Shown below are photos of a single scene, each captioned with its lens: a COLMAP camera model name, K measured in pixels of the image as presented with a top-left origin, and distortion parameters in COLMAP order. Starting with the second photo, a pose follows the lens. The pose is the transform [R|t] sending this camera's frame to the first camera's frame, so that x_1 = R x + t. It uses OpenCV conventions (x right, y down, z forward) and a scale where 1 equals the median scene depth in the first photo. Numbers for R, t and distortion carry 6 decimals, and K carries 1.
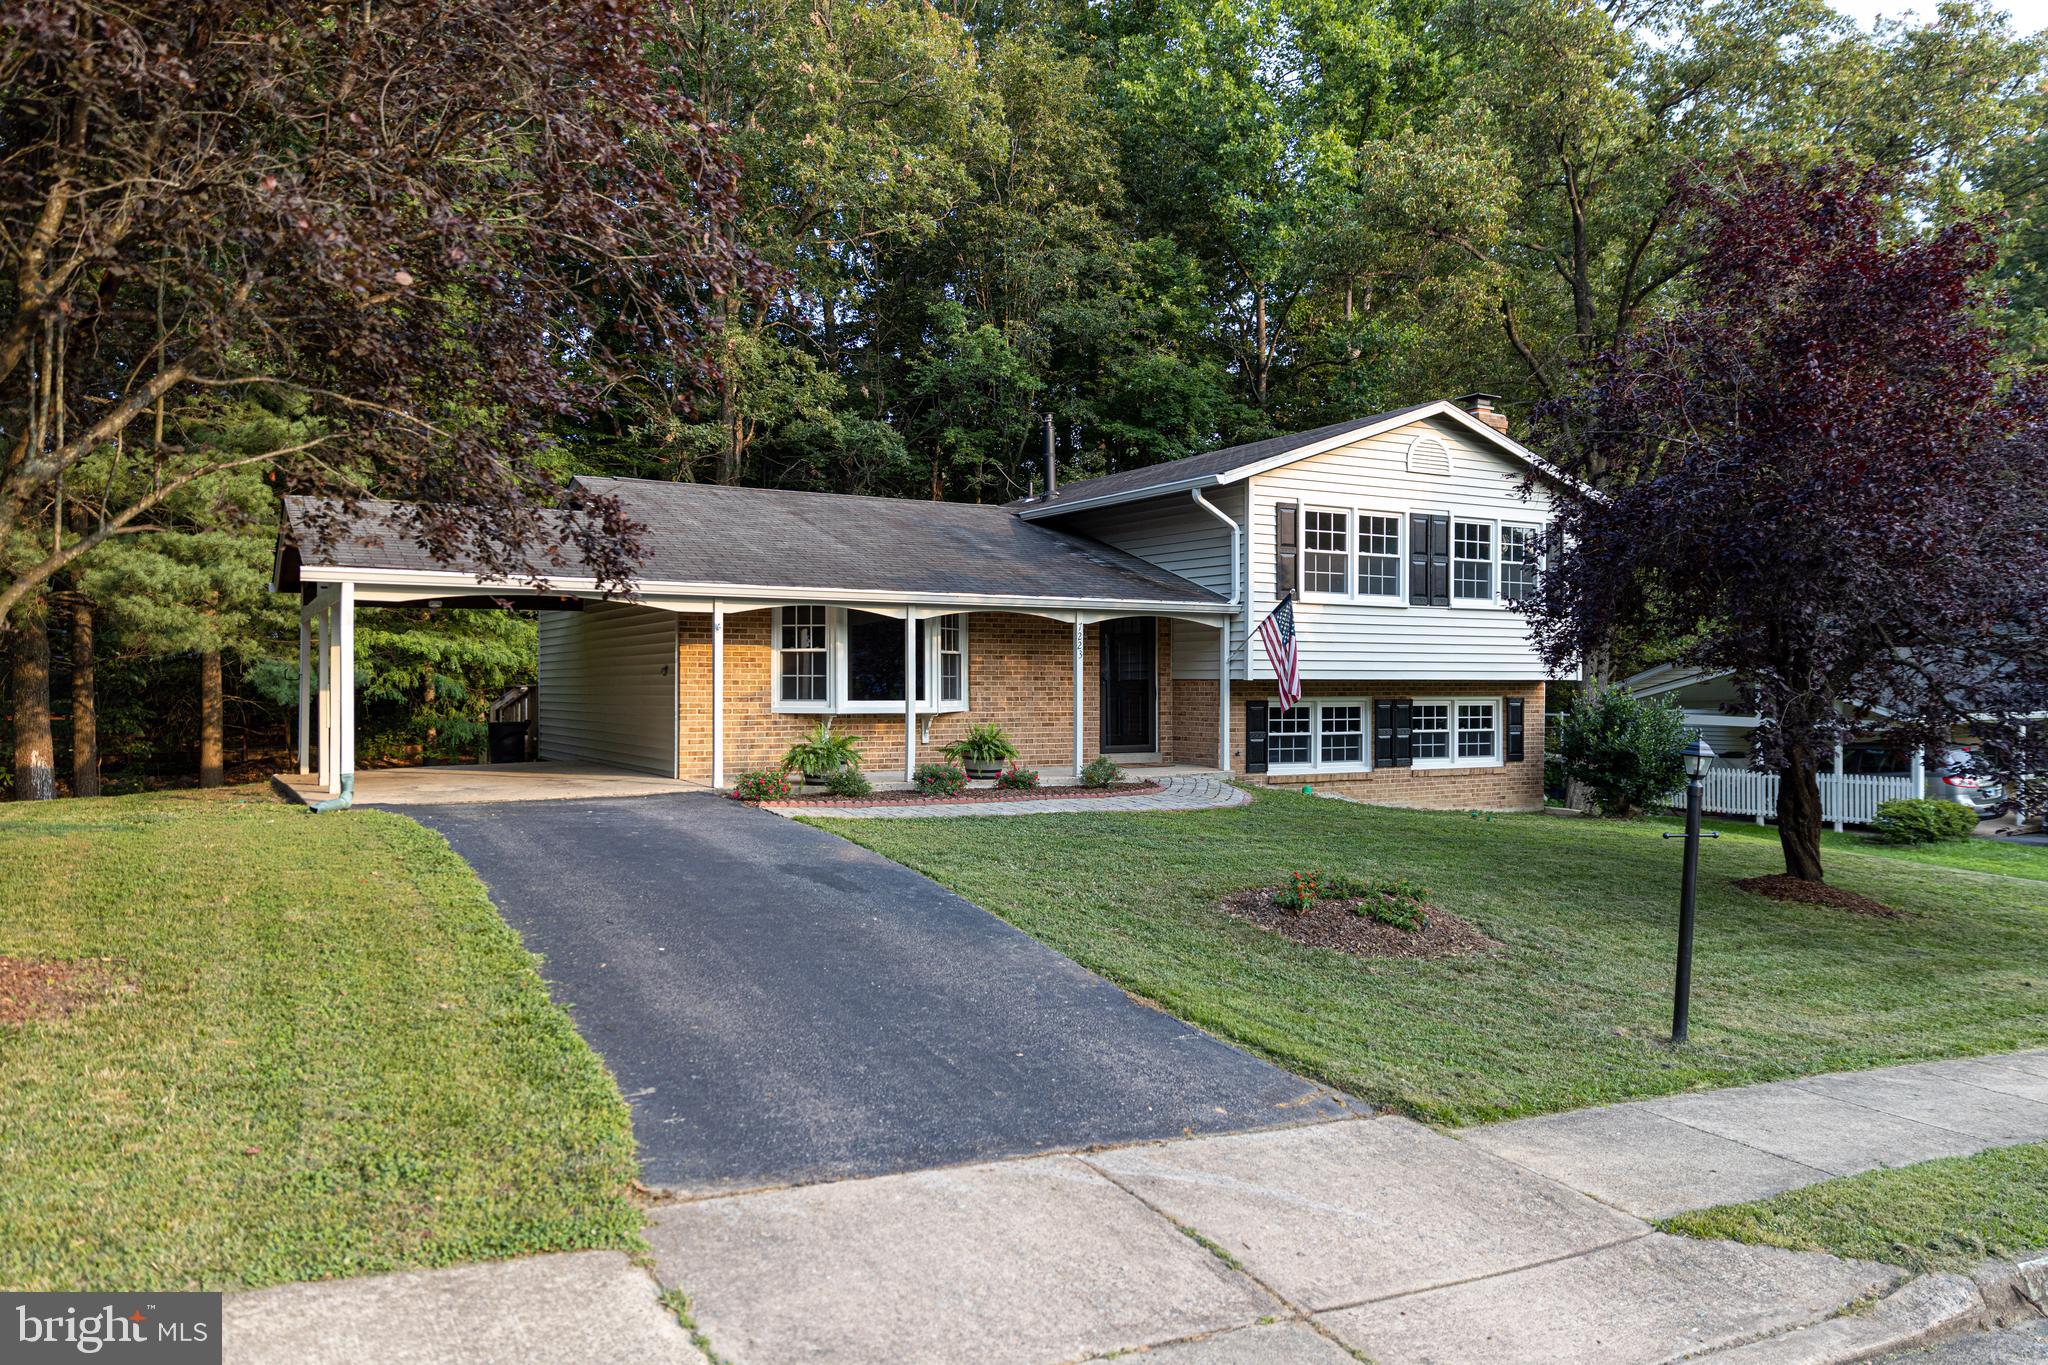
lens RADIAL K [[1411.5, 0, 1027.6], [0, 1411.5, 681.9], [0, 0, 1]] dist [0.011655, 0.001696]
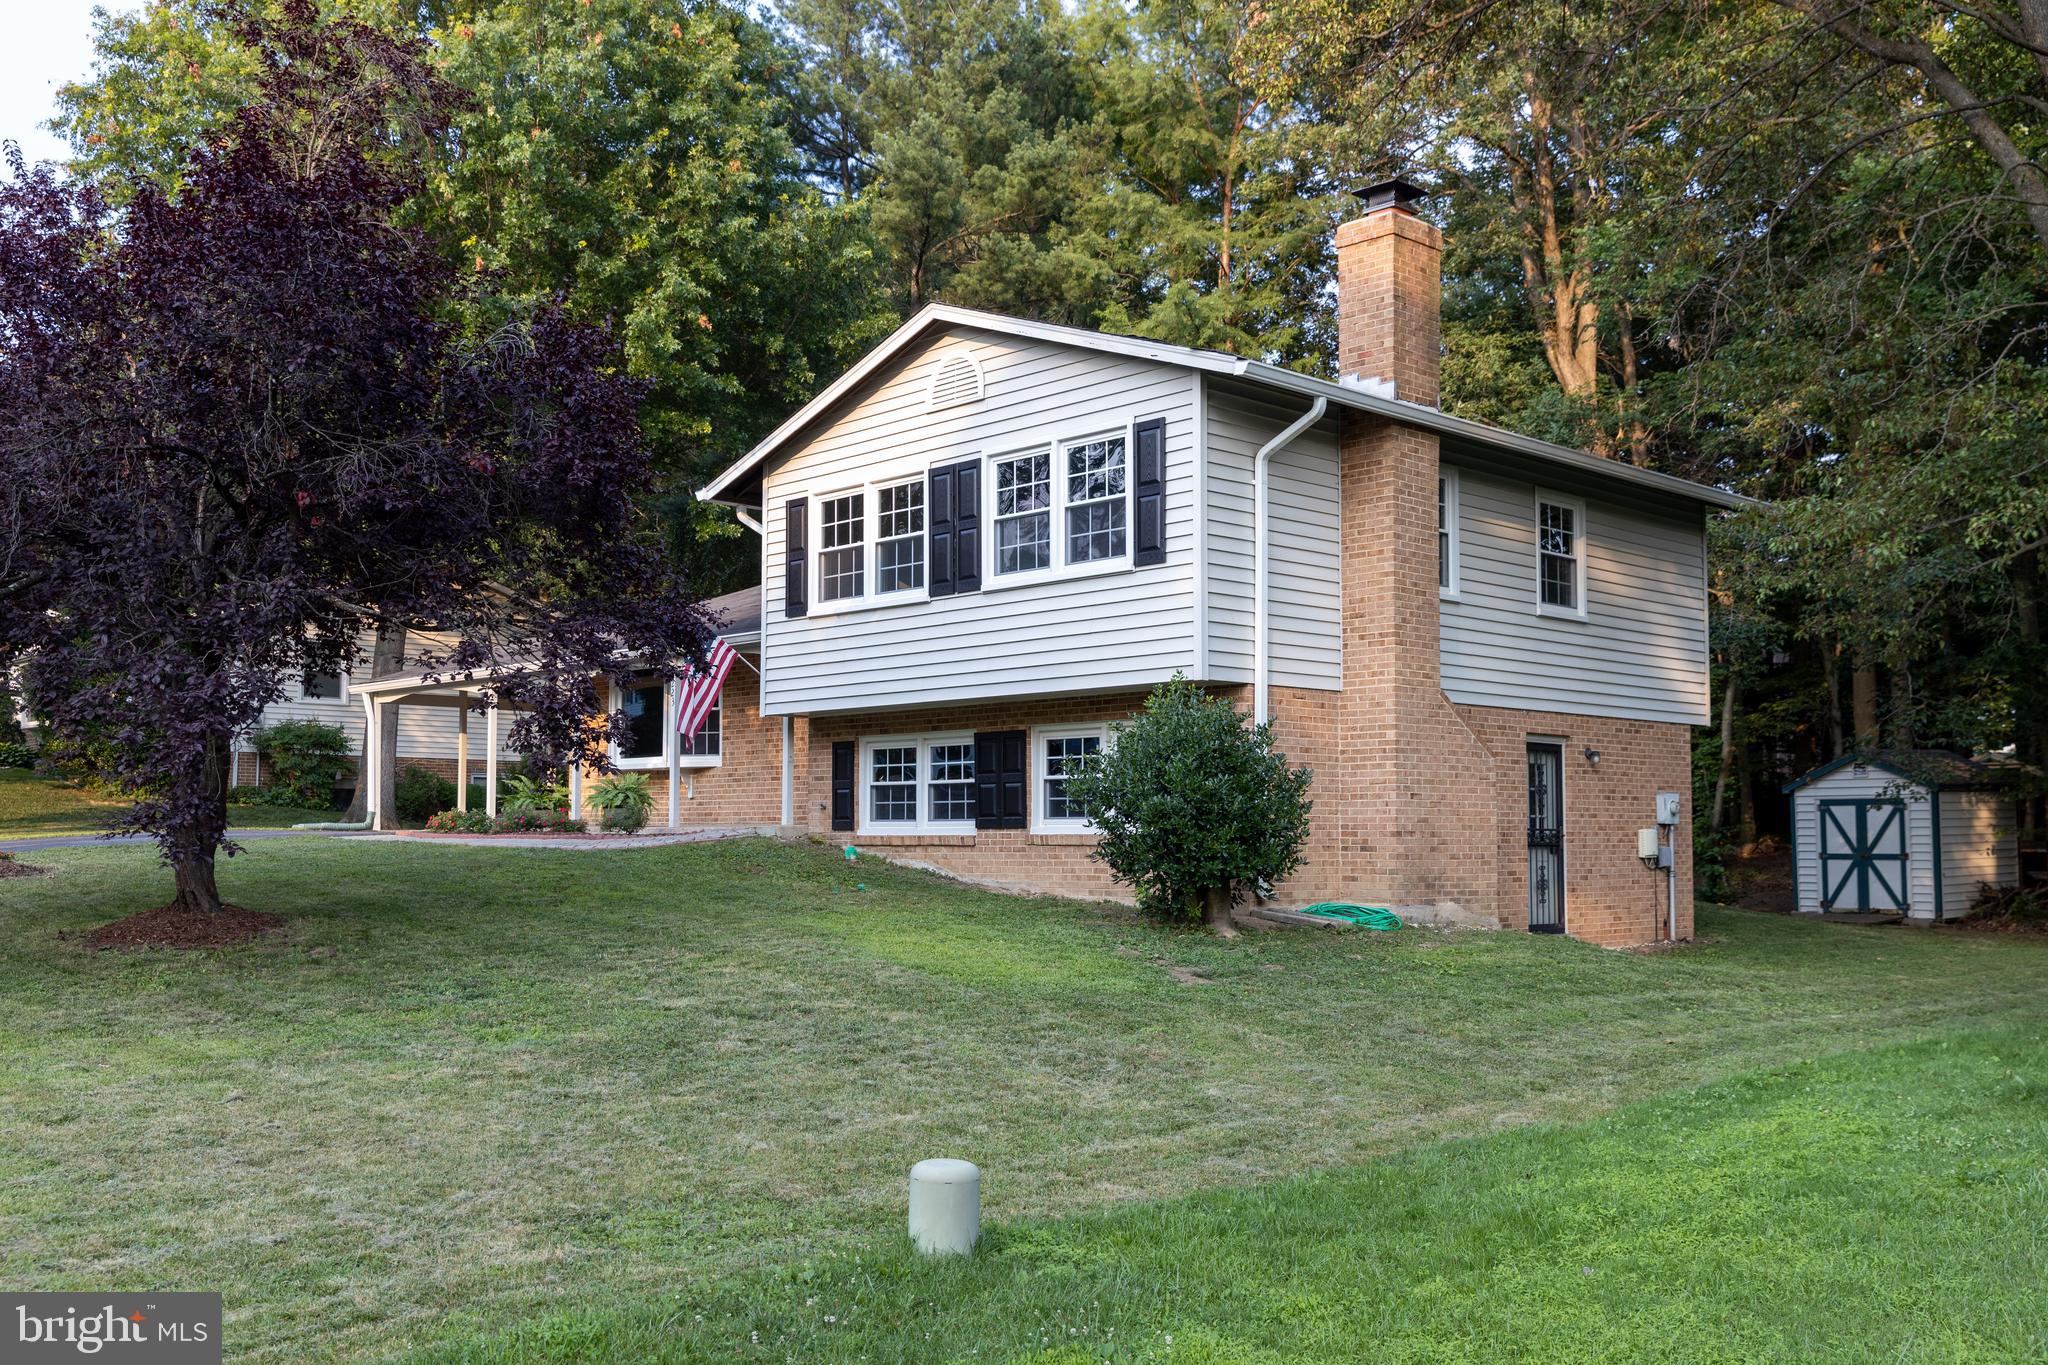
lens RADIAL K [[1977.0, 0, 1024.2], [0, 1977.0, 676.4], [0, 0, 1]] dist [0.009171, 0.000000]
pose [[0.222198, -0.085936, -0.971207, 1.327207], [0.001159, 0.996131, -0.087876, 0.078022], [0.975001, 0.018401, 0.221438, 0.878197]]
